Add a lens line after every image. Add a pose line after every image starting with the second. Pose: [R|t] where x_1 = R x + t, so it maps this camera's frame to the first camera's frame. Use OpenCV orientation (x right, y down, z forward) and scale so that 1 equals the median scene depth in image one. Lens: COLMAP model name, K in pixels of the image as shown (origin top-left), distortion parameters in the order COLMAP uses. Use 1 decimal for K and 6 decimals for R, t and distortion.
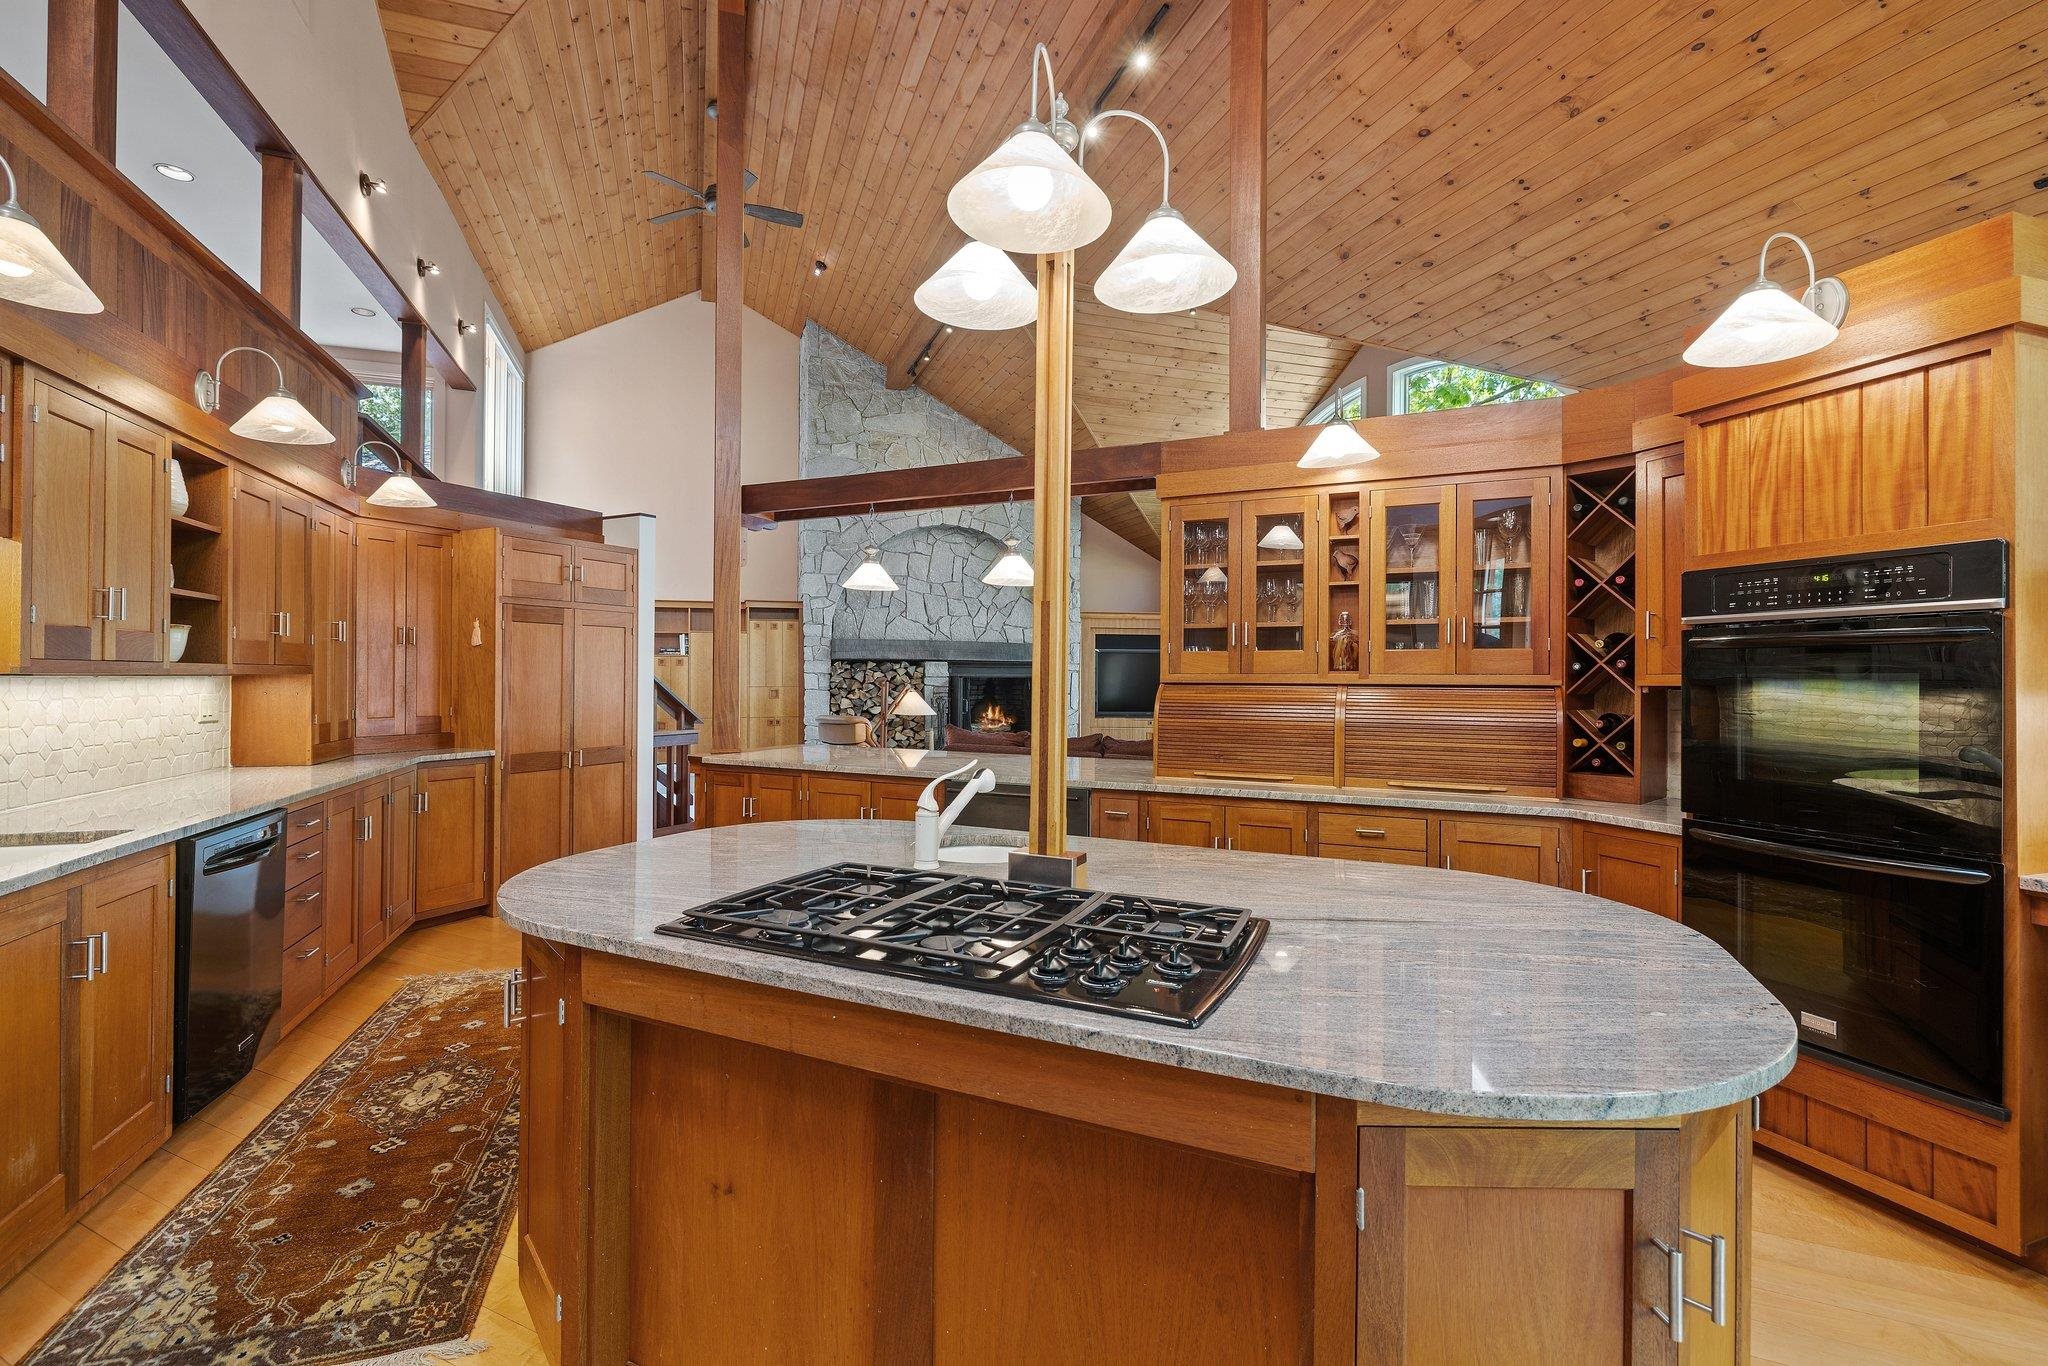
lens RADIAL K [[899.8, 0, 1013.6], [0, 899.8, 674.8], [0, 0, 1]] dist [-0.003342, -0.000113]
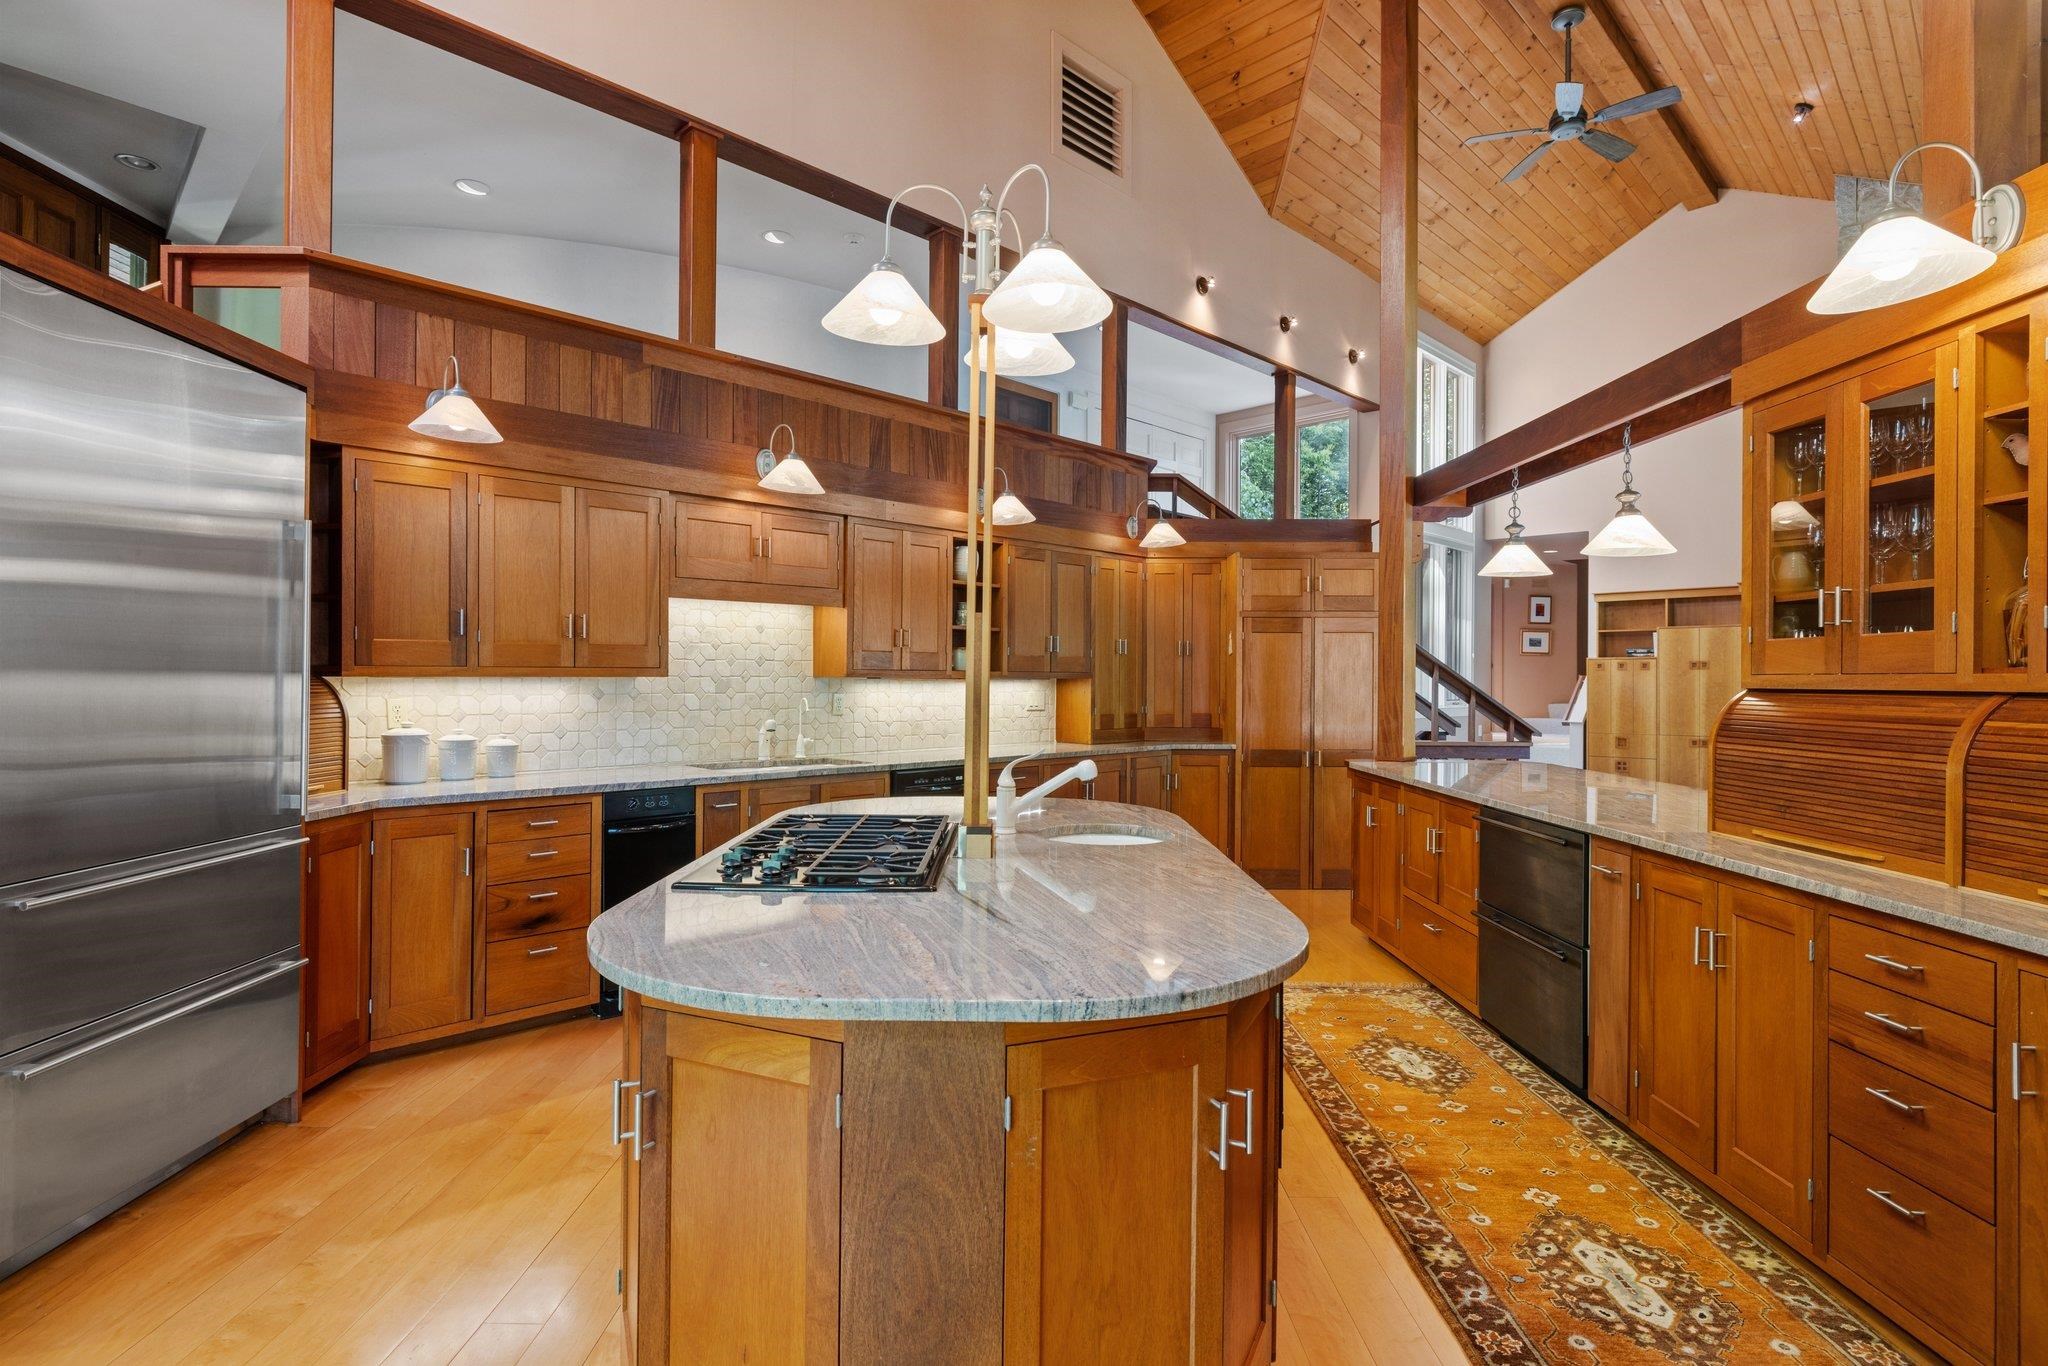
lens RADIAL K [[1026.4, 0, 1019.4], [0, 1026.4, 676.3], [0, 0, 1]] dist [0.000130, 0.000201]
pose [[0.432805, -0.002268, -0.901485, 0.216251], [-0.003037, 0.999987, -0.003975, 0.000858], [0.901483, 0.004458, 0.432792, 0.076556]]
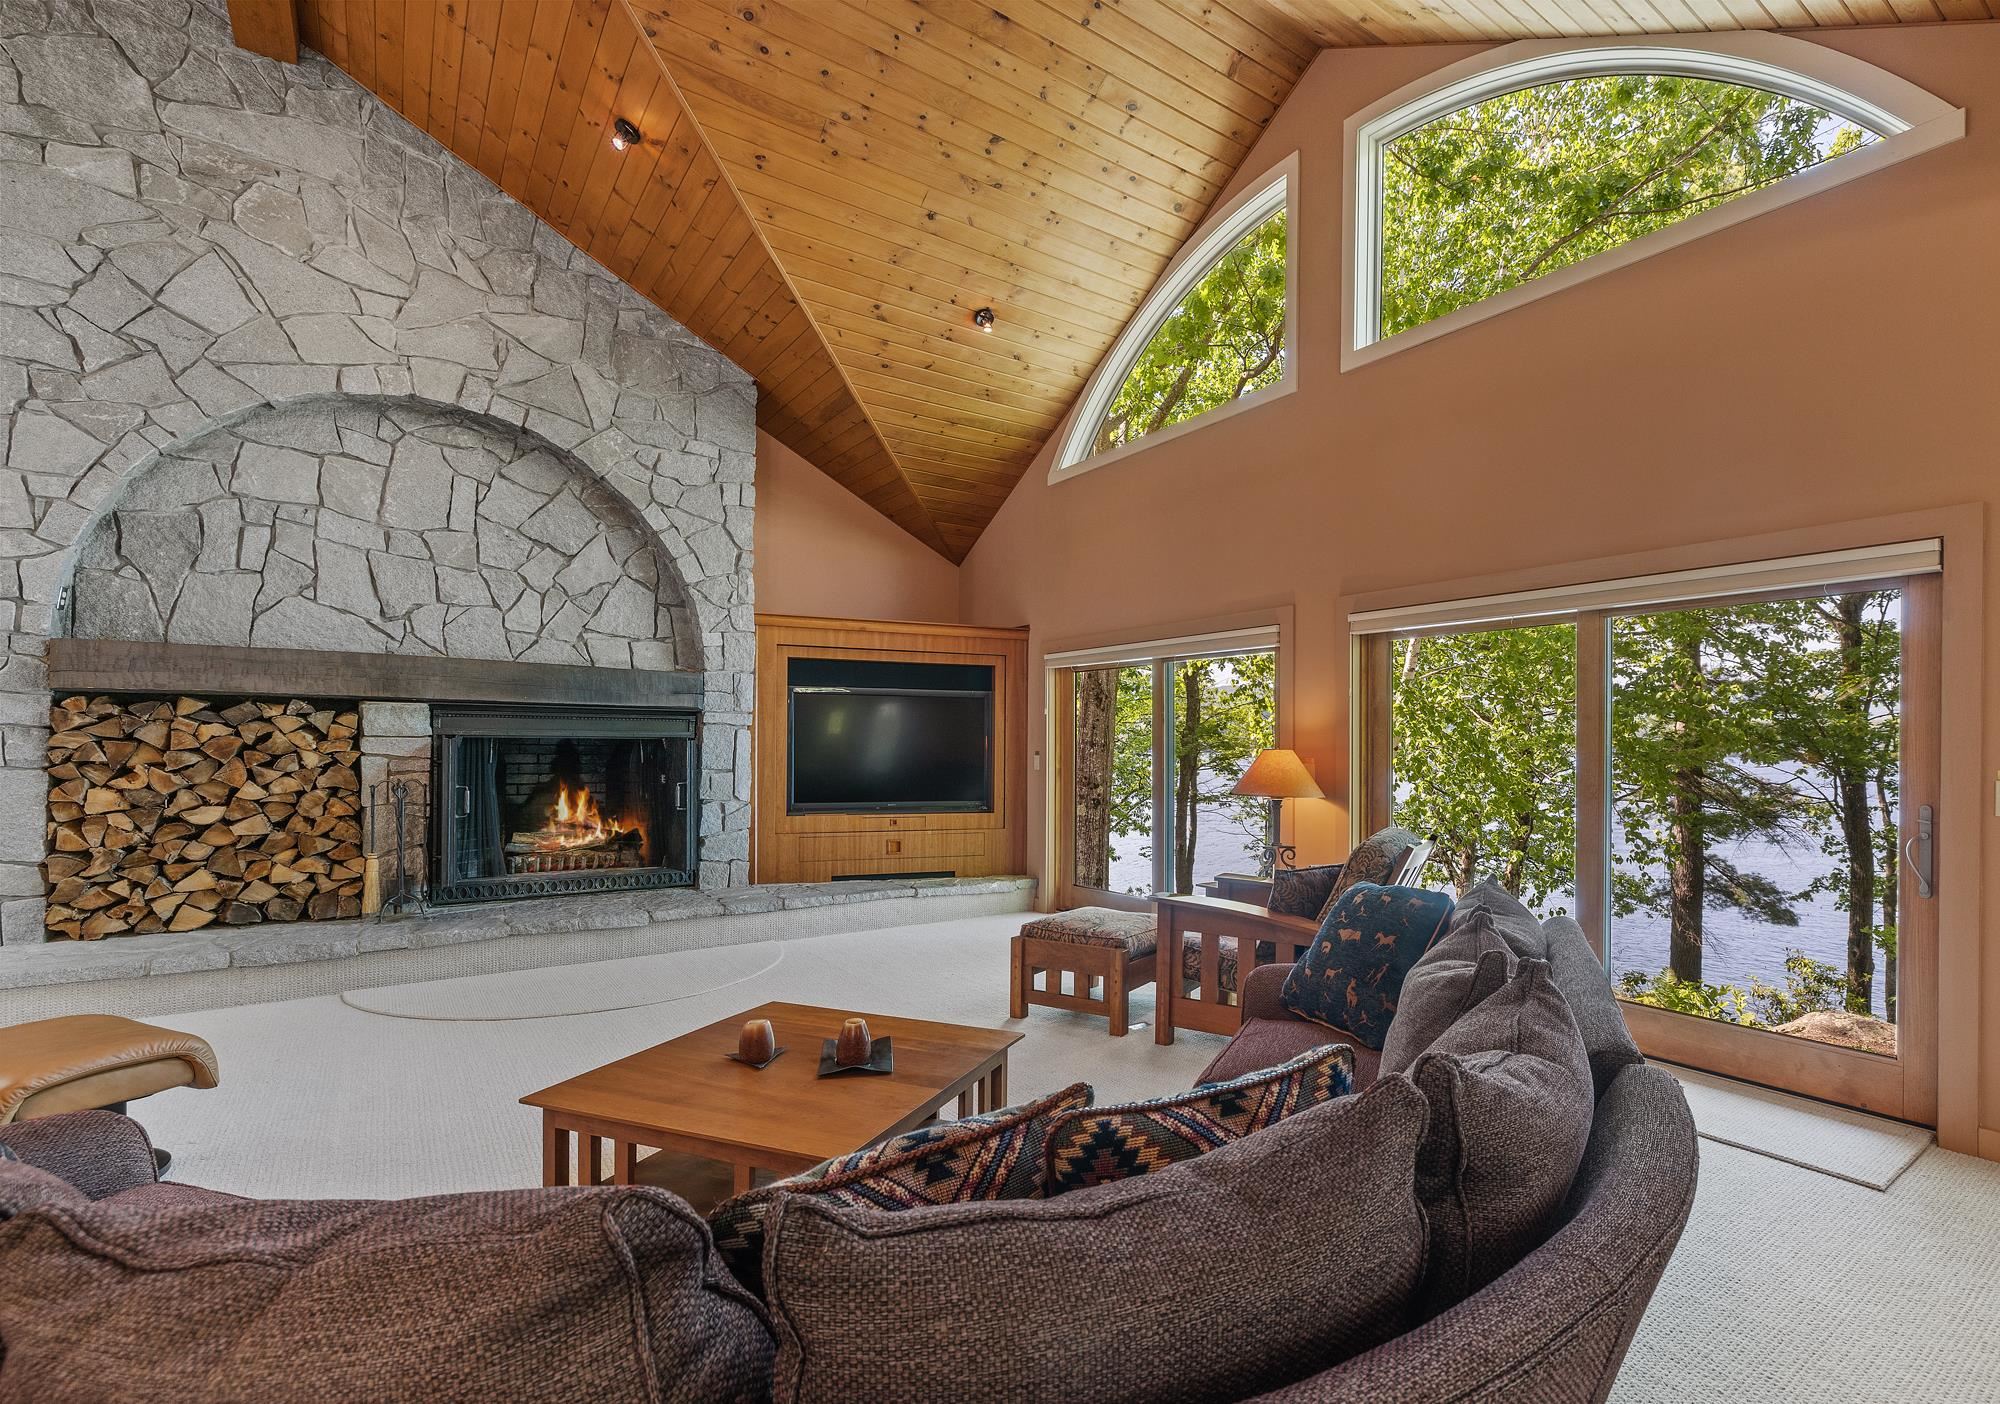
lens RADIAL K [[939.6, 0, 1106.3], [0, 939.6, 744.8], [0, 0, 1]] dist [-0.001357, -0.000235]
pose [[0.951620, 0.001400, 0.307273, 0.111939], [-0.003969, 0.999962, 0.007736, 0.001812], [-0.307251, -0.008582, 0.951590, 0.467167]]
